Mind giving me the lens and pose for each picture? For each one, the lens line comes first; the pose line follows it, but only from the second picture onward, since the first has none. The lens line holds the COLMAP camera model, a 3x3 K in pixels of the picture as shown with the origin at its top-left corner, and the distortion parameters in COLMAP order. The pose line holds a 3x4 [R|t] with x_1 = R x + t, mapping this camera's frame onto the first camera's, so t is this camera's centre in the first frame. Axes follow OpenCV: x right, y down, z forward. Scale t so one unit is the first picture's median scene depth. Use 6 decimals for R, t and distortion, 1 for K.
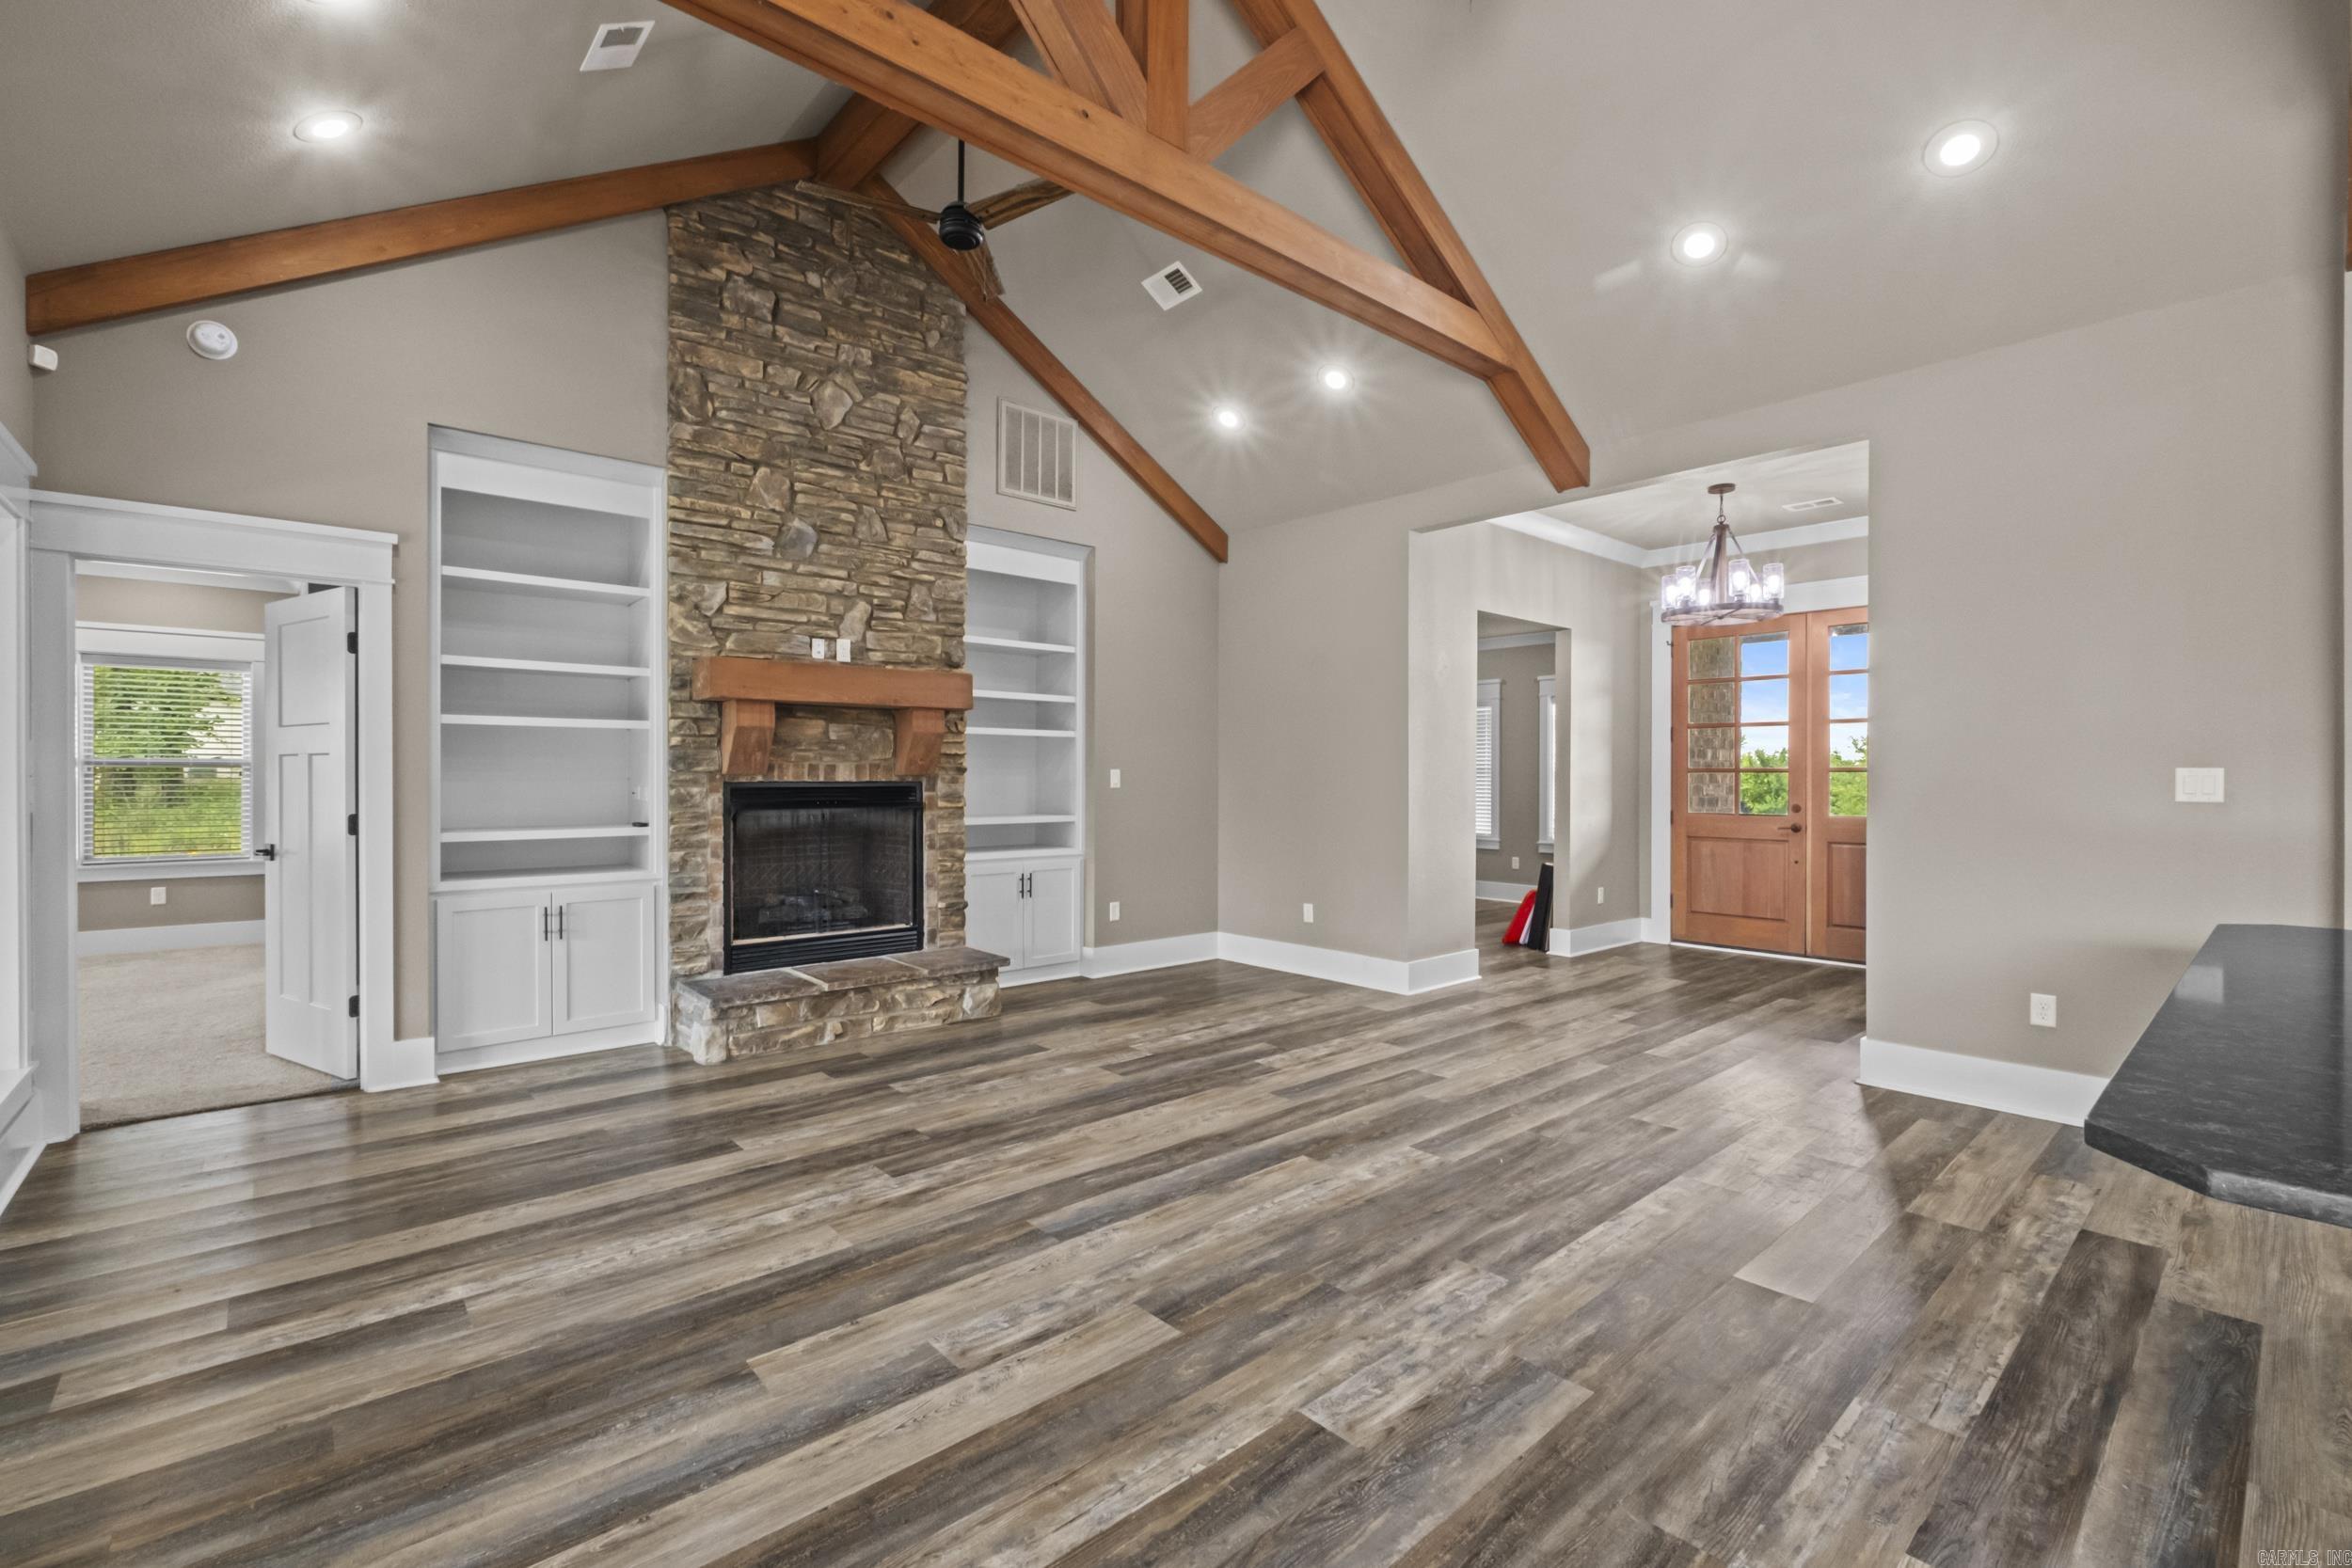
lens RADIAL K [[1022.4, 0, 1158.9], [0, 1022.4, 777.4], [0, 0, 1]] dist [-0.009029, -0.000018]
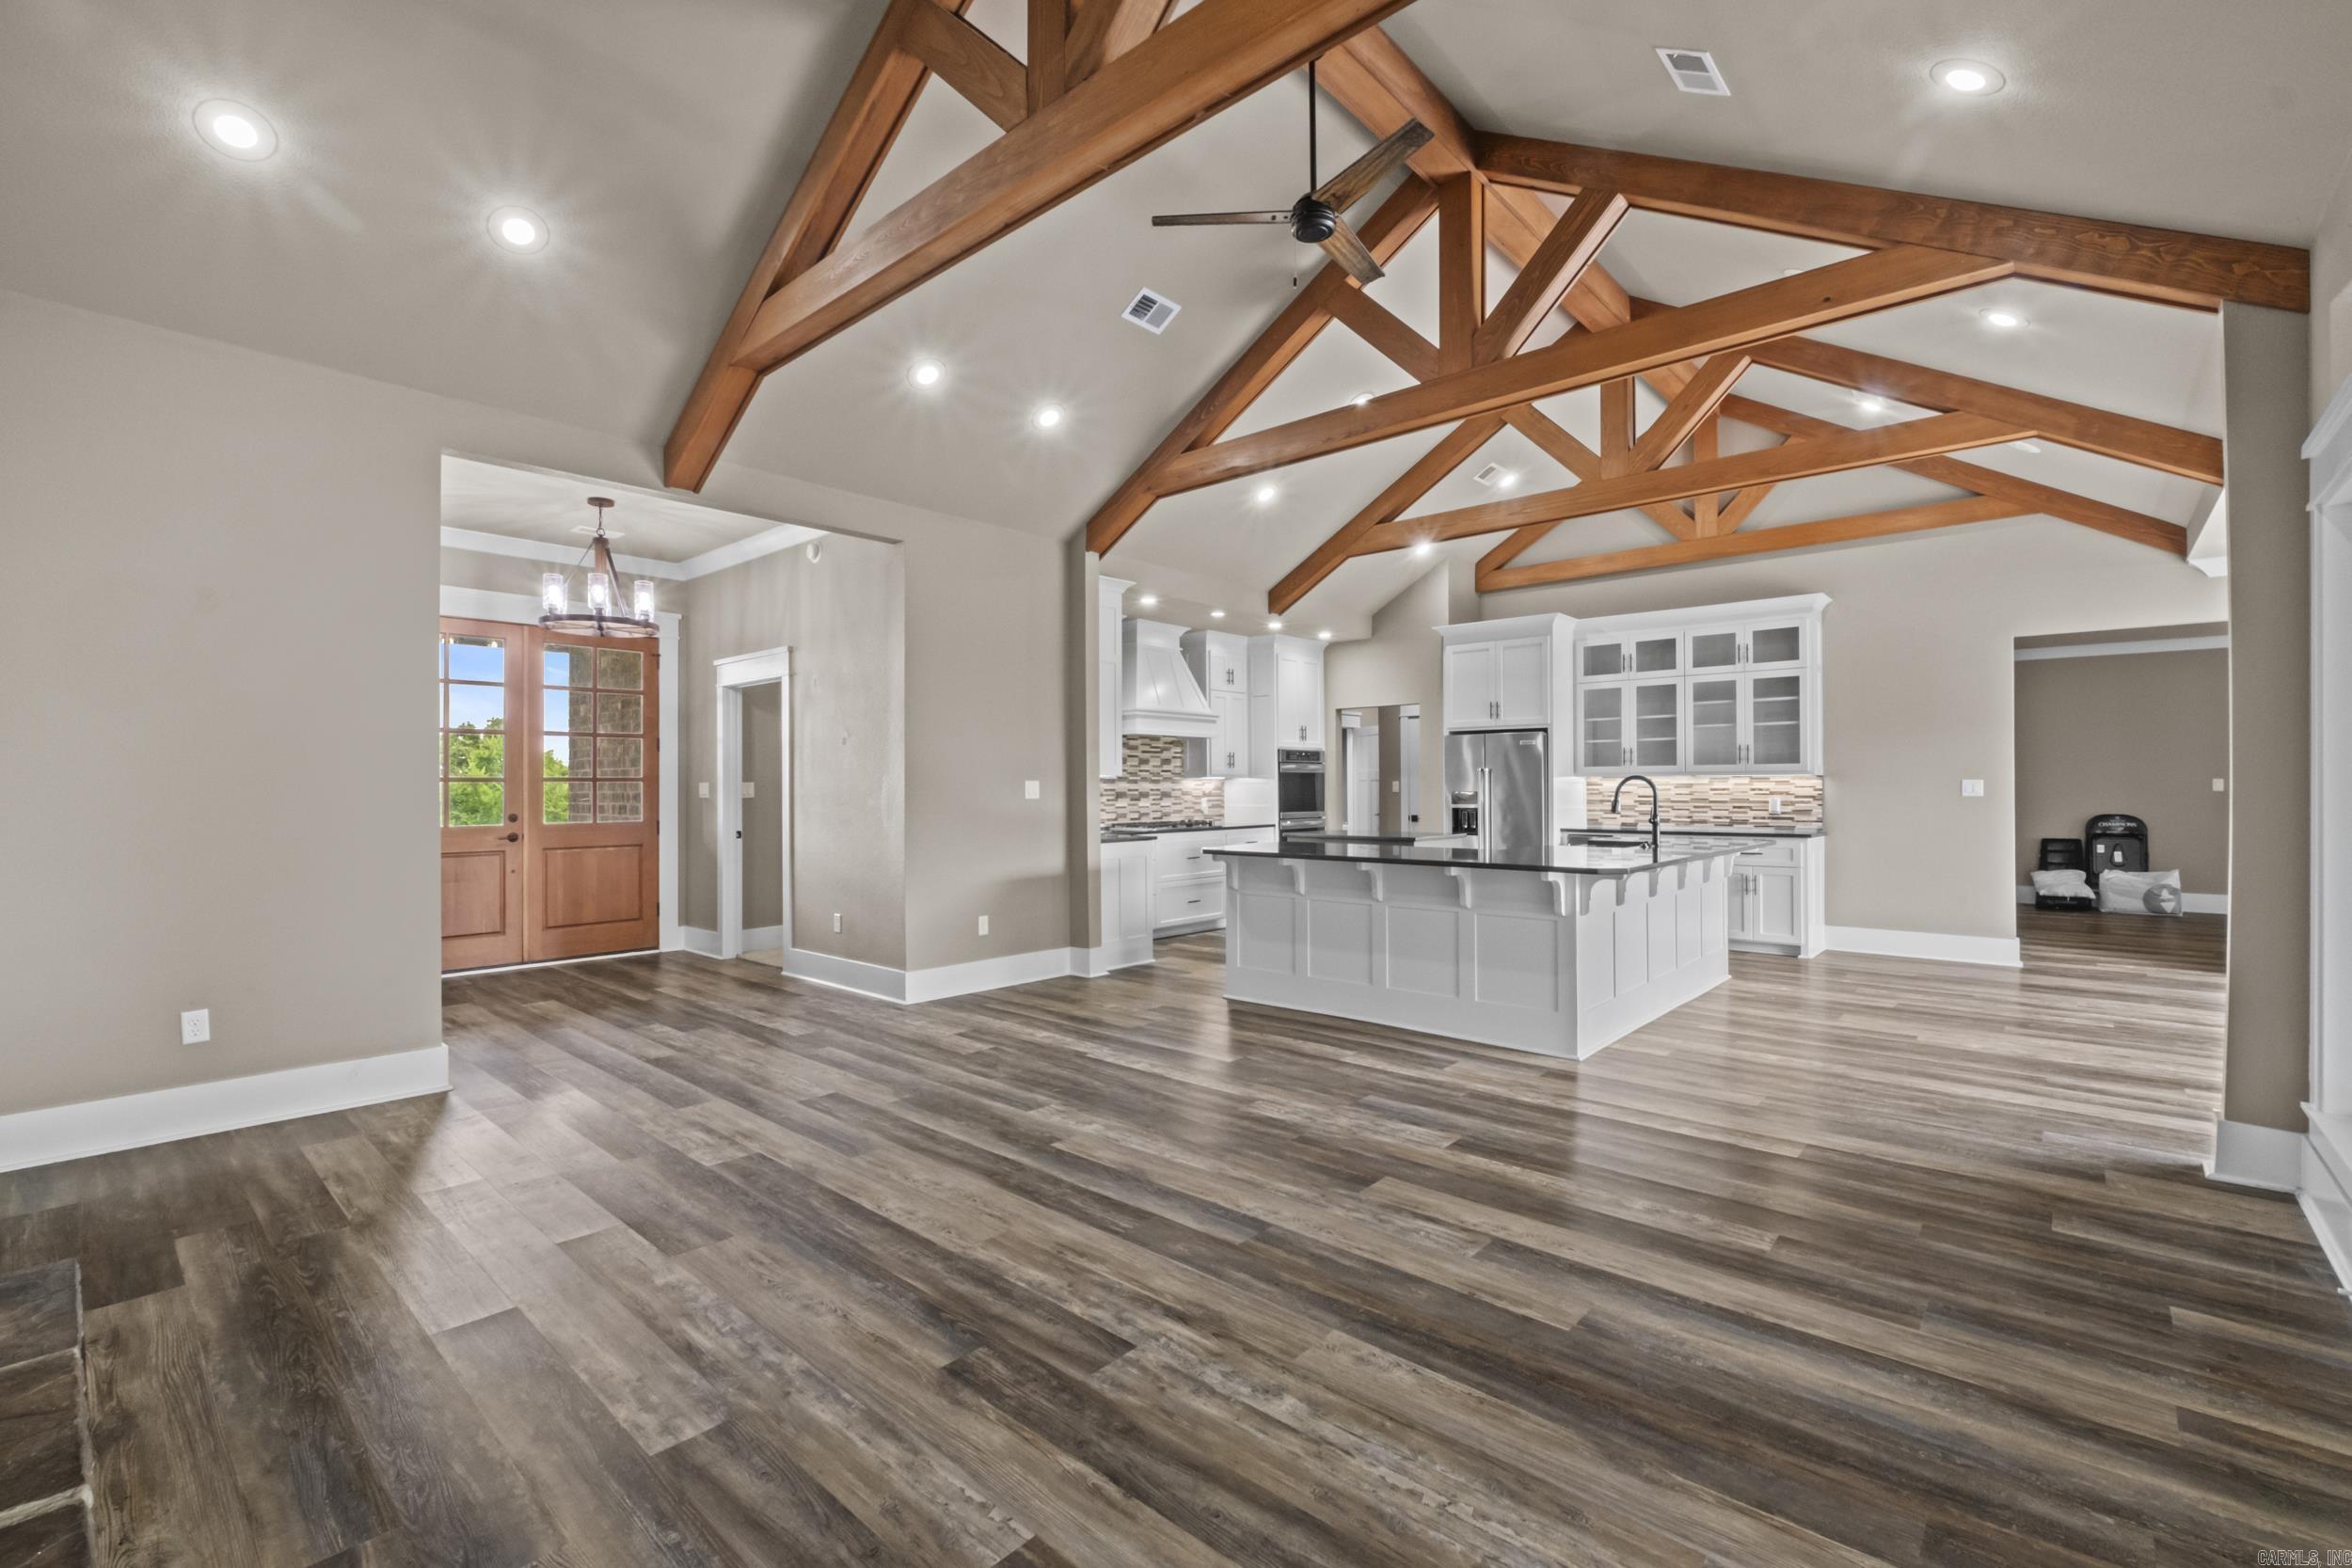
lens RADIAL K [[1022.4, 0, 1159.1], [0, 1022.4, 779.5], [0, 0, 1]] dist [-0.009029, -0.000018]
pose [[-0.119441, 0.003297, 0.992836, -0.657579], [0.003249, 0.999990, -0.002930, -0.004025], [-0.992836, 0.002876, -0.119451, 0.718631]]
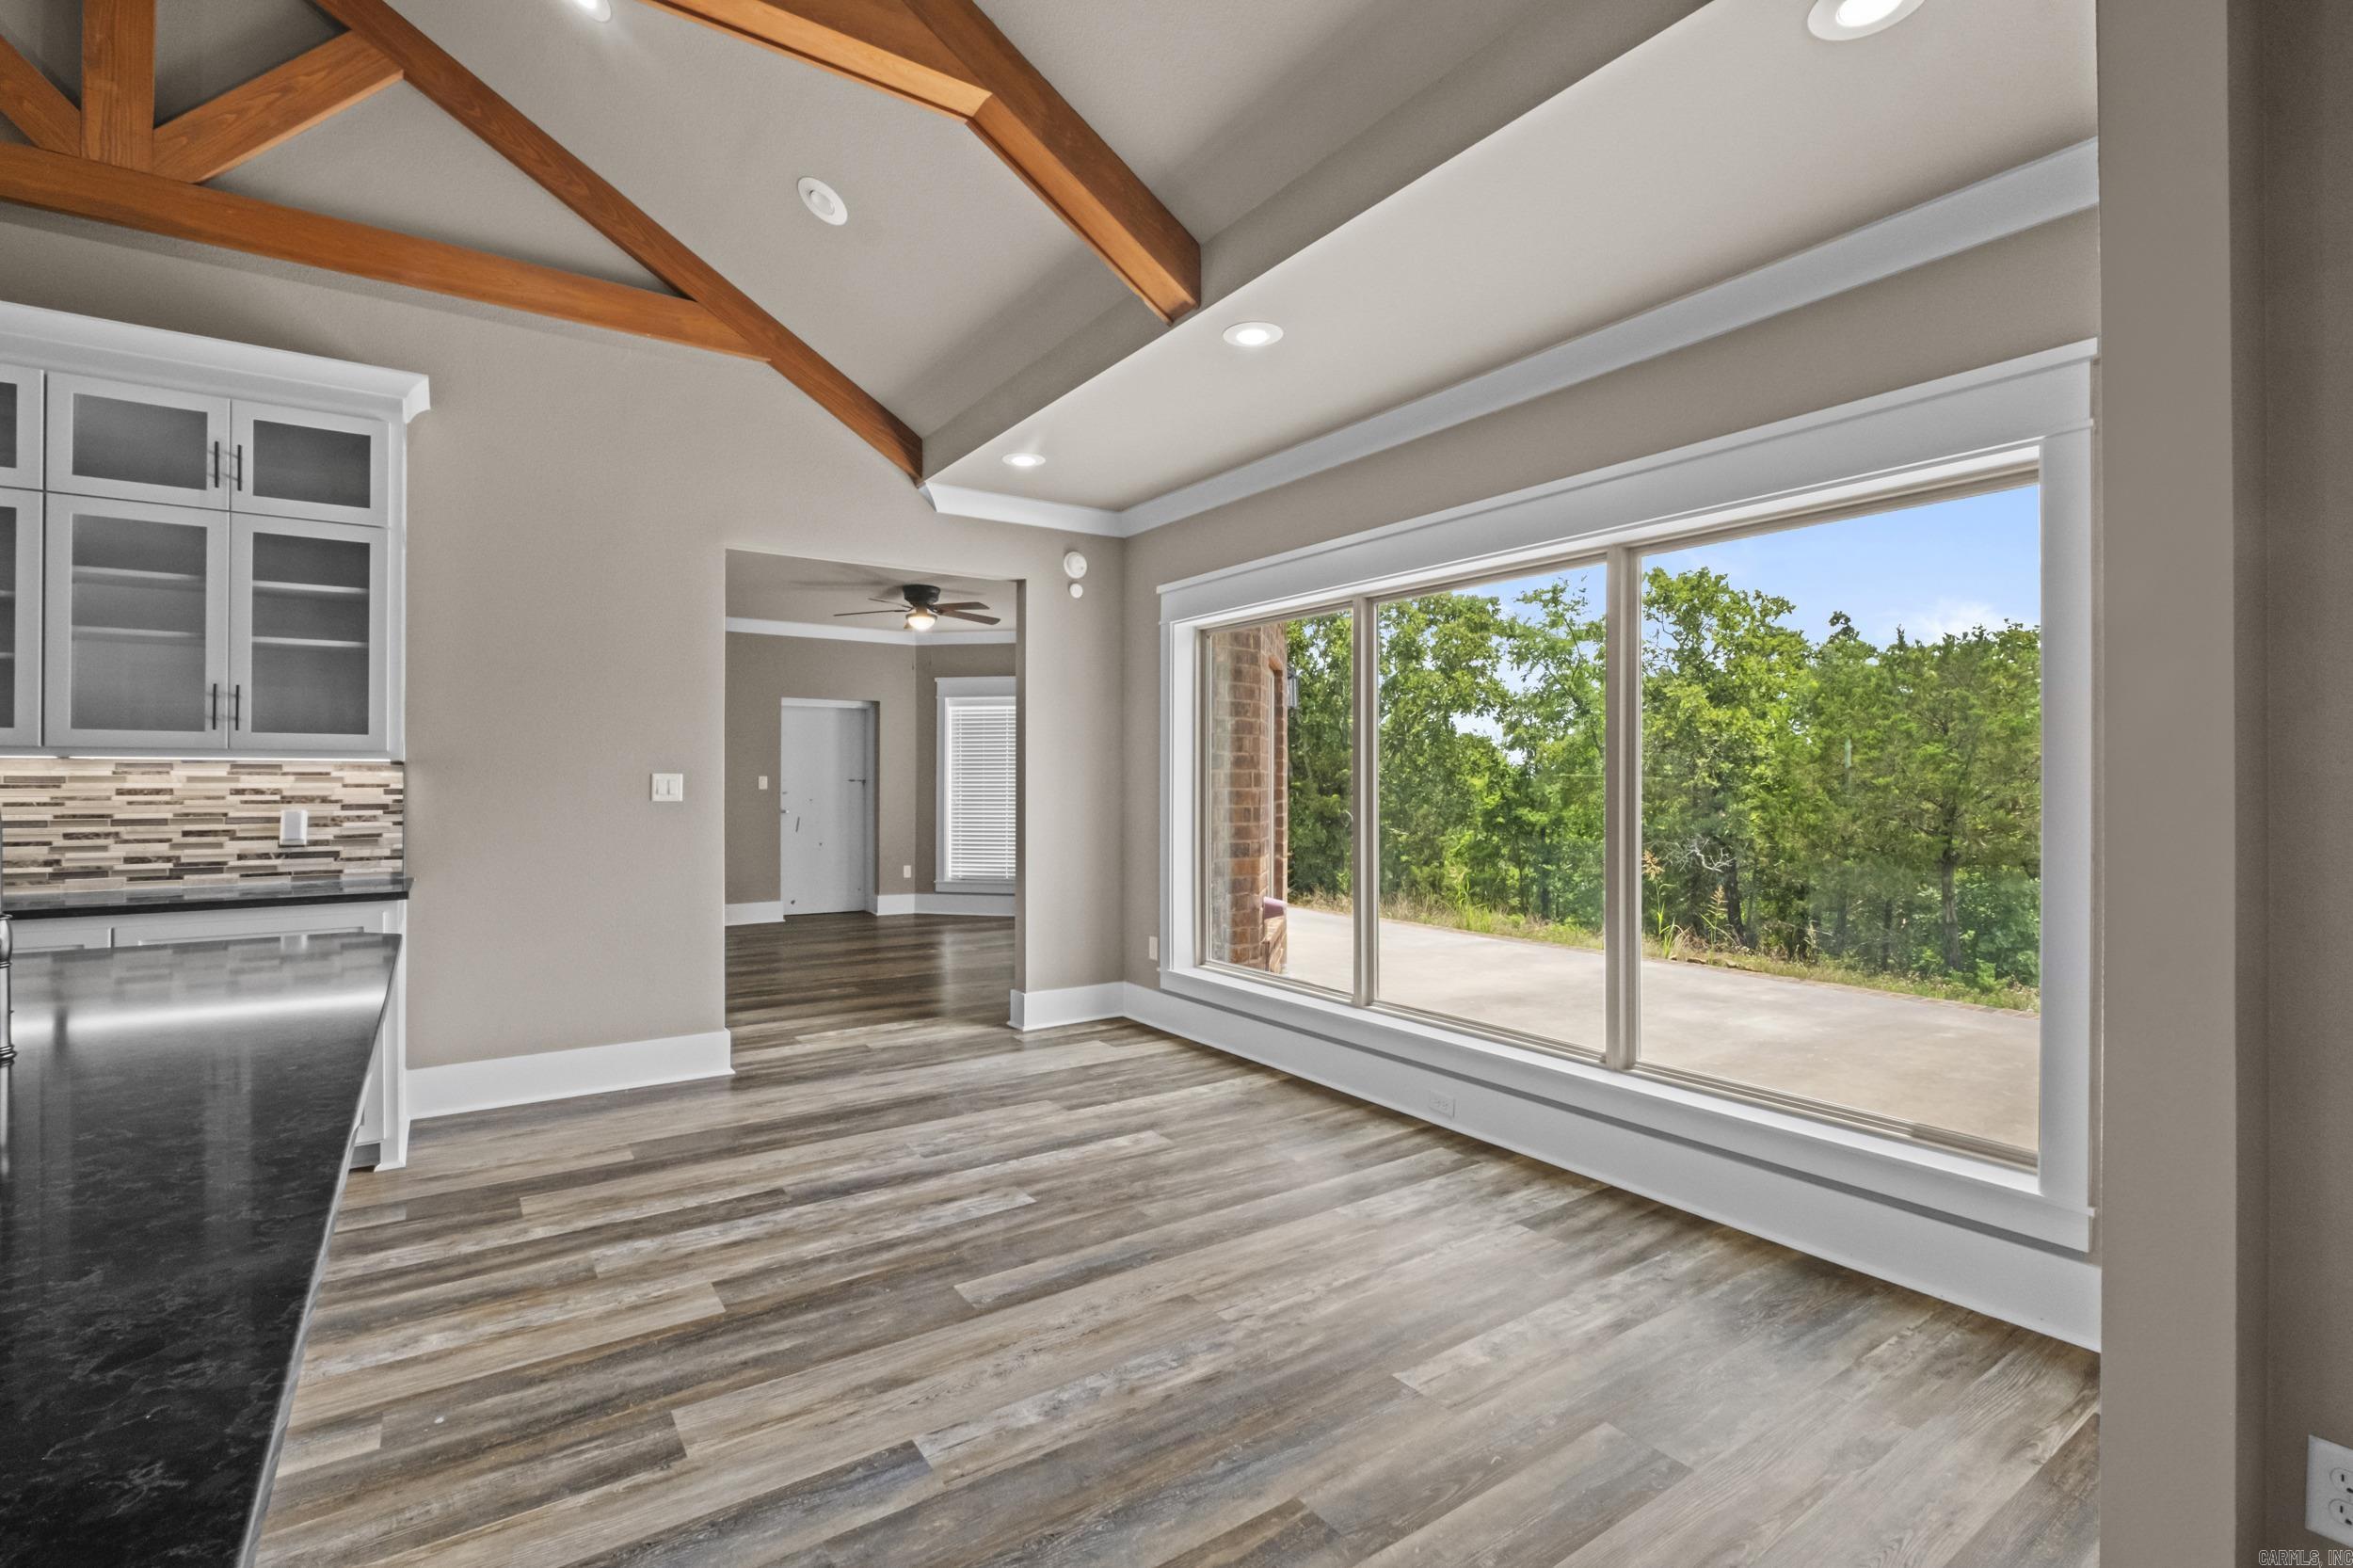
lens RADIAL K [[1062.2, 0, 1156.3], [0, 1062.2, 774.3], [0, 0, 1]] dist [-0.005021, -0.001104]
pose [[-0.992777, -0.004774, 0.119882, 0.163387], [-0.005265, 0.999979, -0.003775, -0.002446], [-0.119862, -0.004379, -0.992781, 0.211436]]
